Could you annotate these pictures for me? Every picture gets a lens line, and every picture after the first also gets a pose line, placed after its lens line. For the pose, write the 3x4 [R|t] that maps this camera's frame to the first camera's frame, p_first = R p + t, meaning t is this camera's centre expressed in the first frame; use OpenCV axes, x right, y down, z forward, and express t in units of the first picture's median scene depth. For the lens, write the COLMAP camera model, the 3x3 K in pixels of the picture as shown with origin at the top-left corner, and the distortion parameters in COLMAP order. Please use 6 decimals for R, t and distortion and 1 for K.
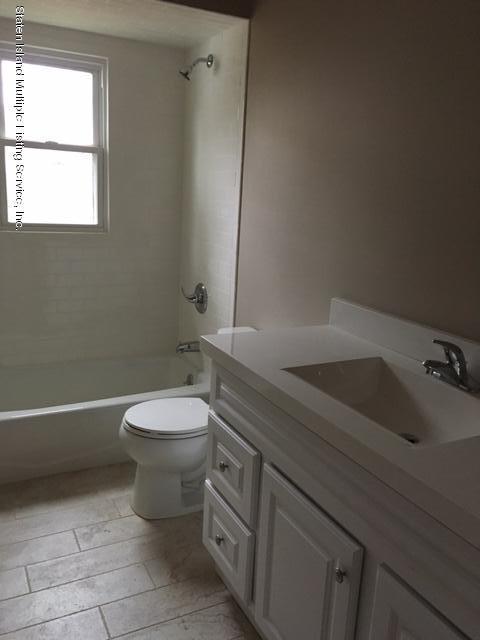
lens RADIAL K [[544.1, 0, 239.6], [0, 544.1, 318.7], [0, 0, 1]] dist [0.081144, -0.104164]
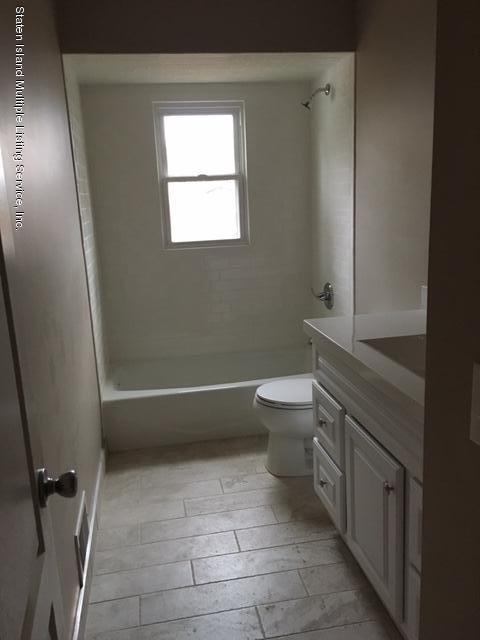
lens RADIAL K [[544.1, 0, 239.6], [0, 544.1, 318.7], [0, 0, 1]] dist [0.081144, -0.104164]
pose [[0.952434, -0.030292, -0.303237, 0.146381], [0.025006, 0.999460, -0.021302, 0.044956], [0.303719, 0.012706, 0.952677, -0.207228]]
